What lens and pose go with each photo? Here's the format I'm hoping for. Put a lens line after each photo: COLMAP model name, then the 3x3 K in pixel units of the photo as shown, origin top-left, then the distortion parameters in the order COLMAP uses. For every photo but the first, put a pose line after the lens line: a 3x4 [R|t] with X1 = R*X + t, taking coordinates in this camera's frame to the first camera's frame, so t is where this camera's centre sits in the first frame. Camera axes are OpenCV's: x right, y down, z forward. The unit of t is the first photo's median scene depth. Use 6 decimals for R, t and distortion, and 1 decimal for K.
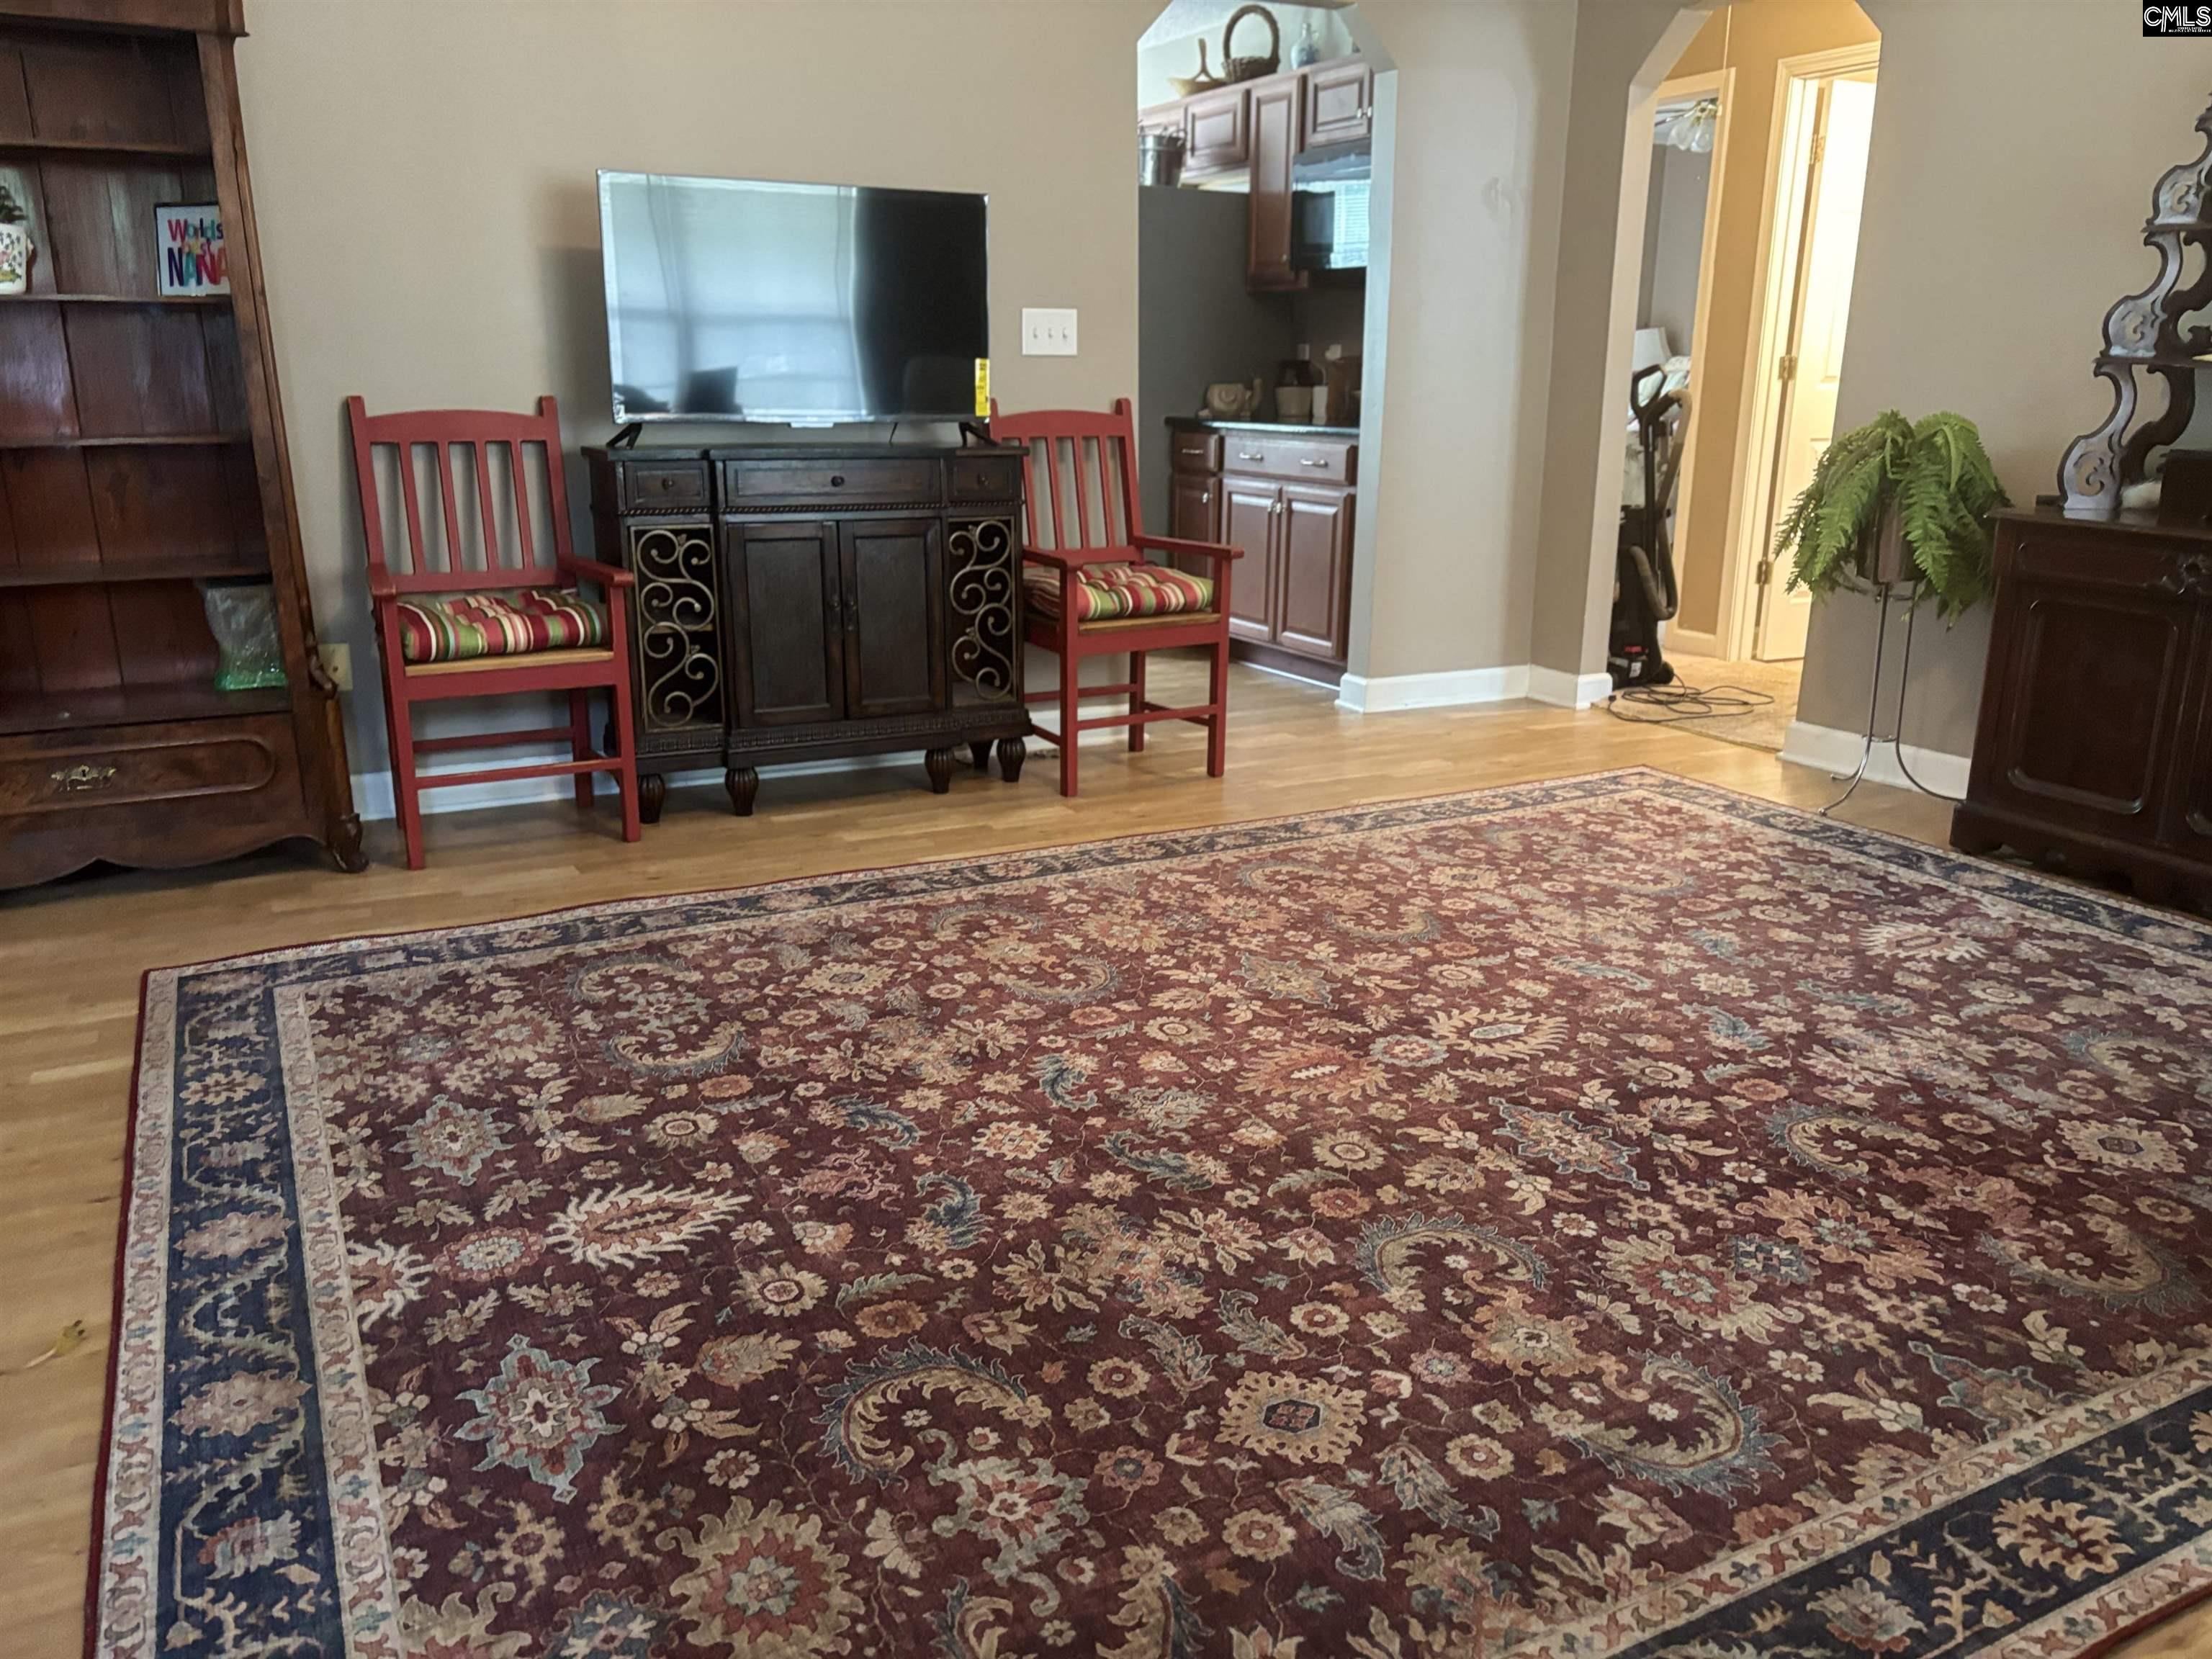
lens RADIAL K [[1665.8, 0, 1106.0], [0, 1665.8, 829.5], [0, 0, 1]] dist [0.053794, -0.057951]
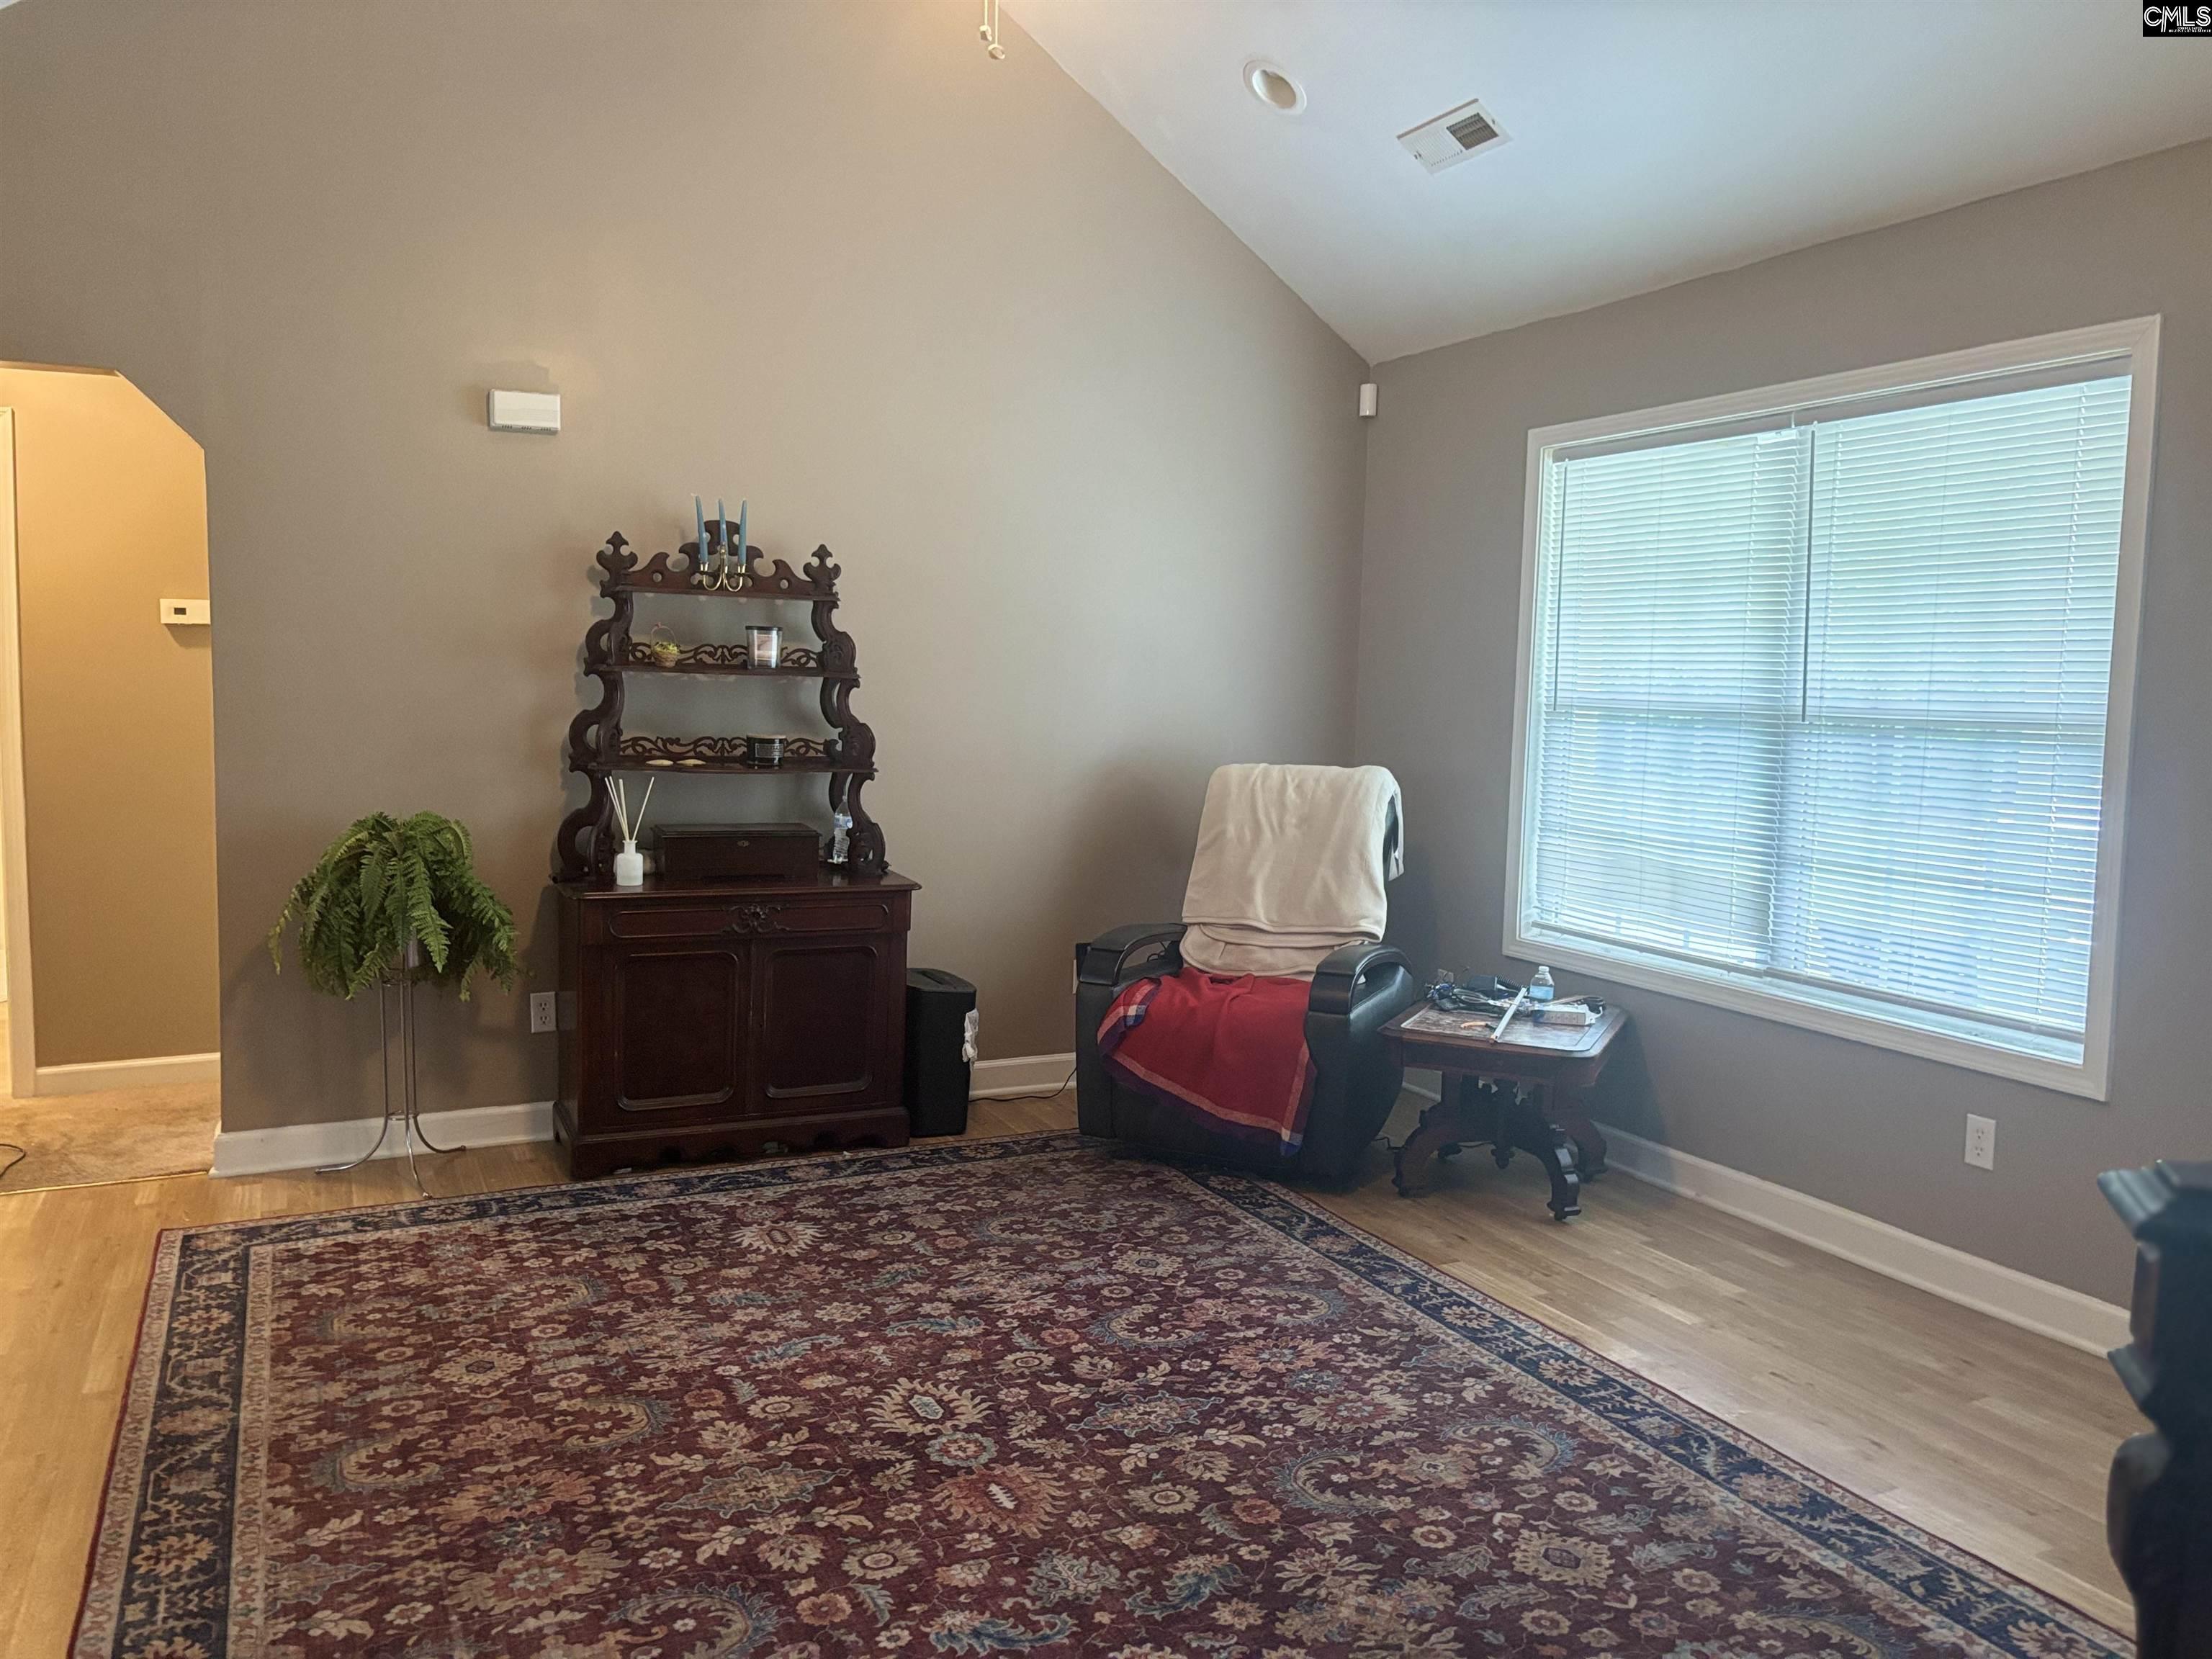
lens RADIAL K [[1682.8, 0, 1106.0], [0, 1682.8, 829.5], [0, 0, 1]] dist [0.049141, -0.040519]
pose [[0.031144, -0.096899, 0.994807, -0.925666], [0.249724, 0.964479, 0.086127, -0.347054], [-0.967816, 0.245745, 0.054235, 0.805788]]
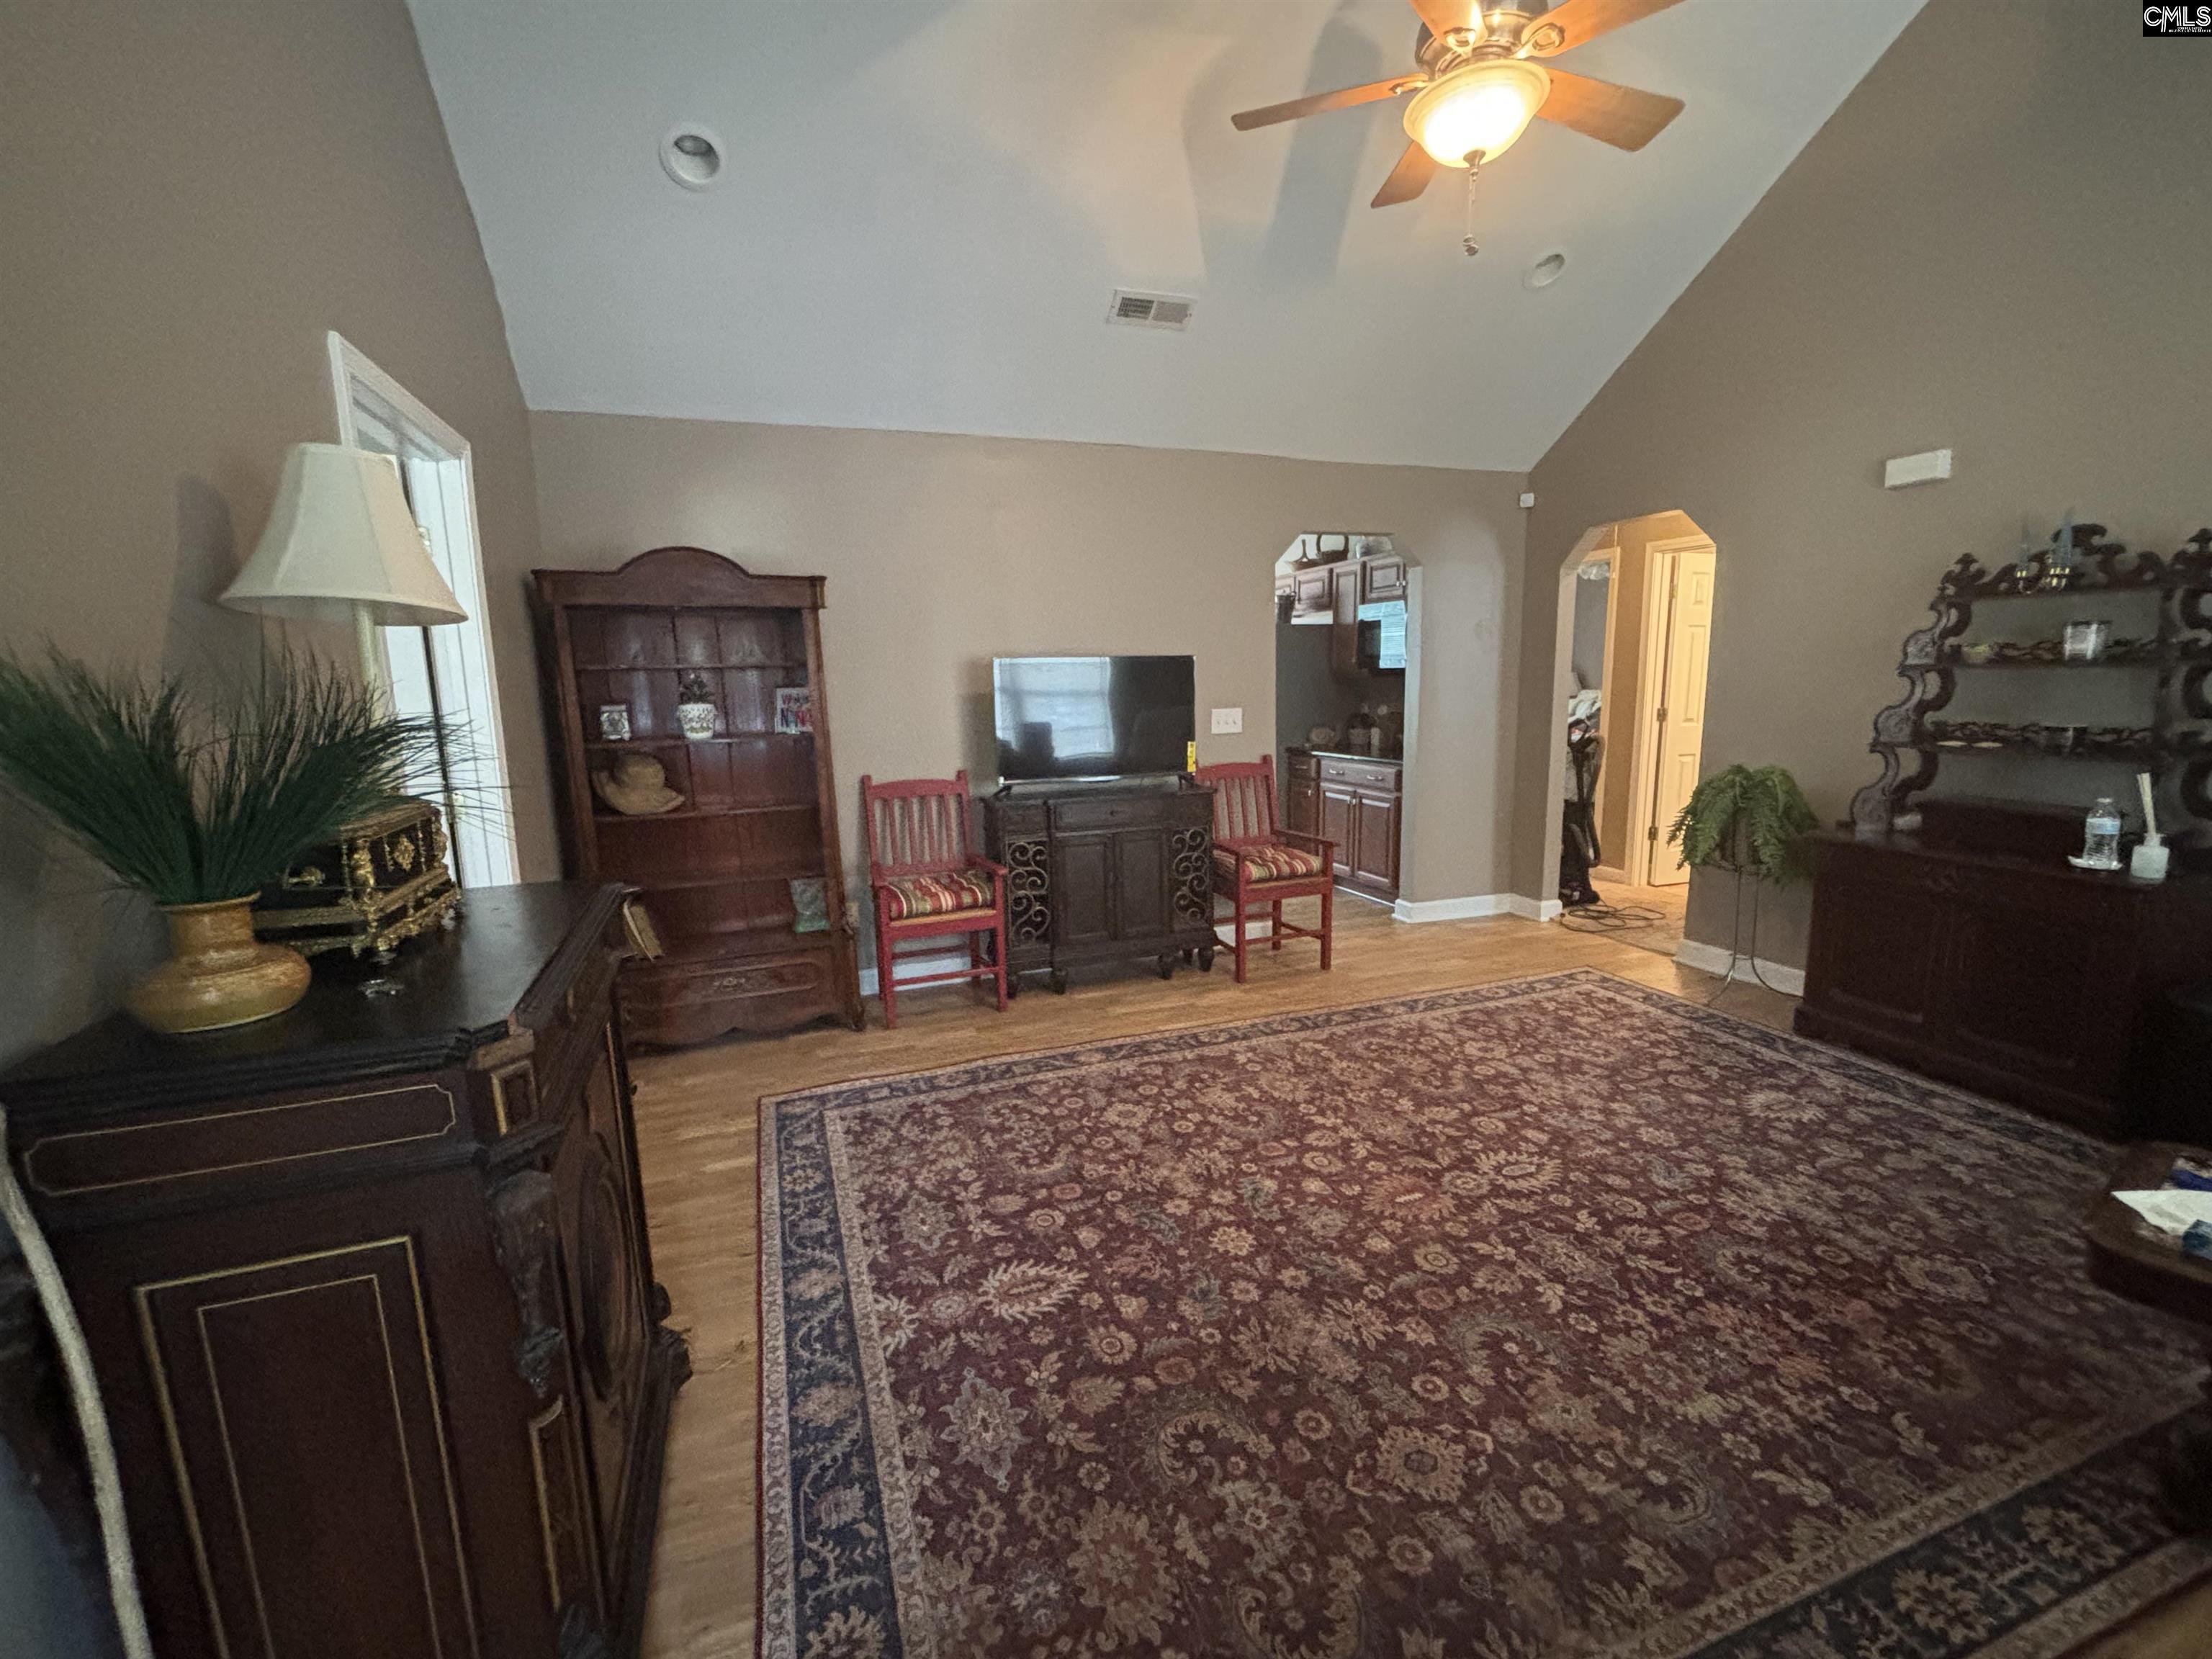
lens RADIAL K [[953.1, 0, 1097.4], [0, 953.1, 836.9], [0, 0, 1]] dist [-0.009134, 0.004111]
pose [[0.989721, -0.007056, -0.142837, -0.048391], [-0.007468, 0.994870, -0.100890, -0.121789], [0.142816, 0.100919, 0.984591, -0.029568]]
